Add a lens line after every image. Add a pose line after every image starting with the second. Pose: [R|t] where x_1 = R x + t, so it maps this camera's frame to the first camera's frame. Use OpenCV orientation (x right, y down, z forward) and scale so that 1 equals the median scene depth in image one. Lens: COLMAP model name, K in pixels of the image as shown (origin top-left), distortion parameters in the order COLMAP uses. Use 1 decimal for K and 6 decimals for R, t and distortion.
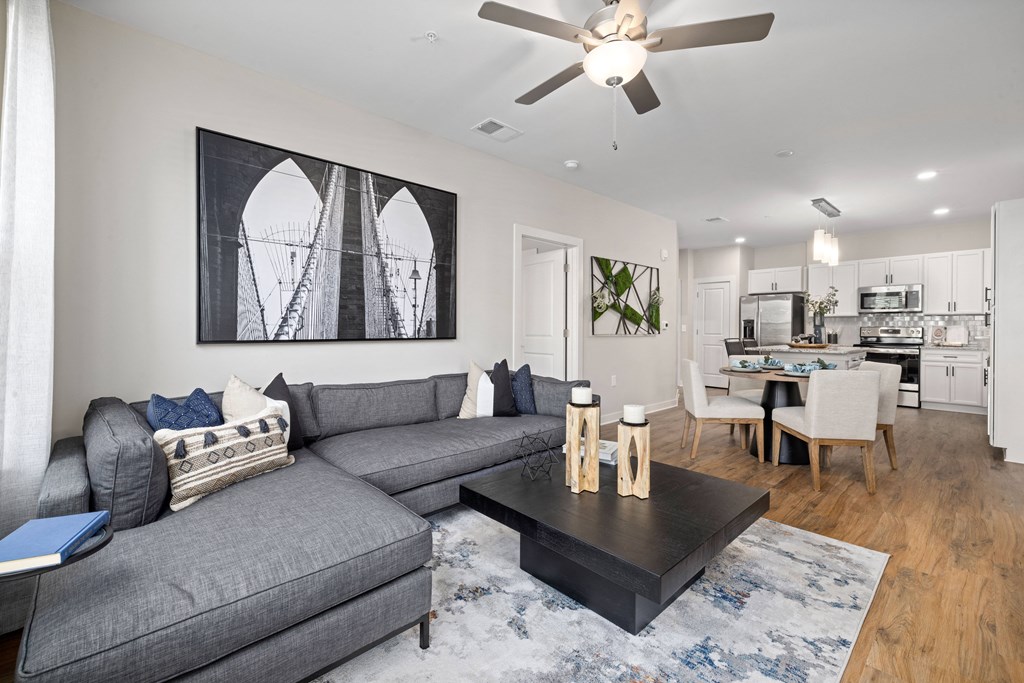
lens RADIAL K [[431.6, 0, 509.3], [0, 431.6, 329.8], [0, 0, 1]] dist [0.001210, -0.000029]
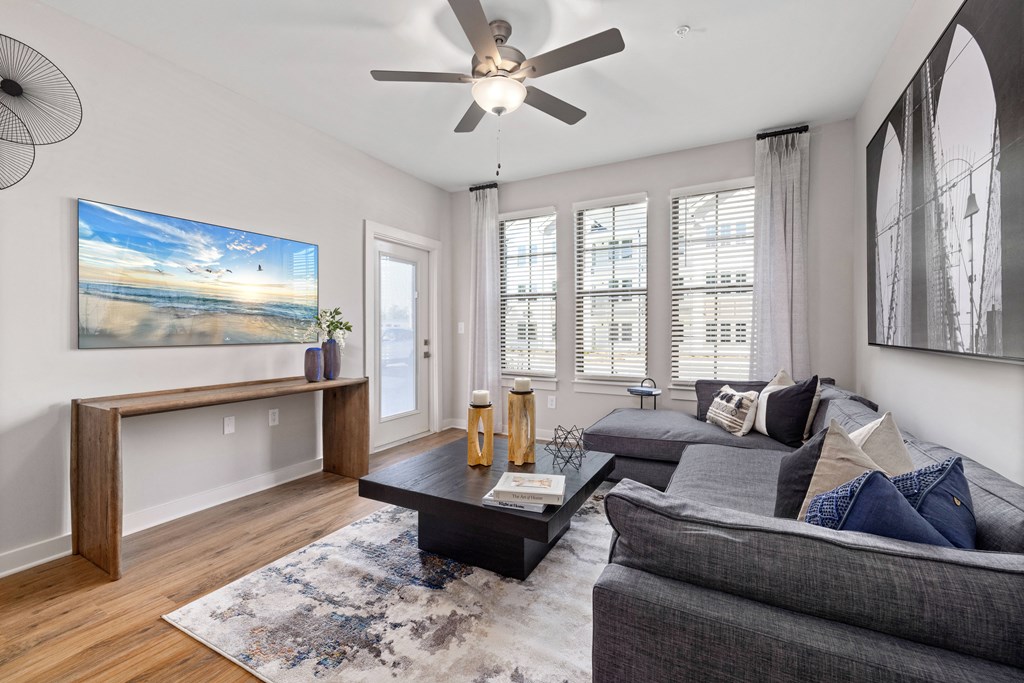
lens RADIAL K [[431.6, 0, 509.3], [0, 431.6, 329.8], [0, 0, 1]] dist [0.001210, -0.000029]
pose [[-0.944248, -0.008817, -0.329118, 0.559530], [-0.007572, 0.999959, -0.005064, 0.000903], [0.329149, -0.002289, -0.944275, 1.982638]]
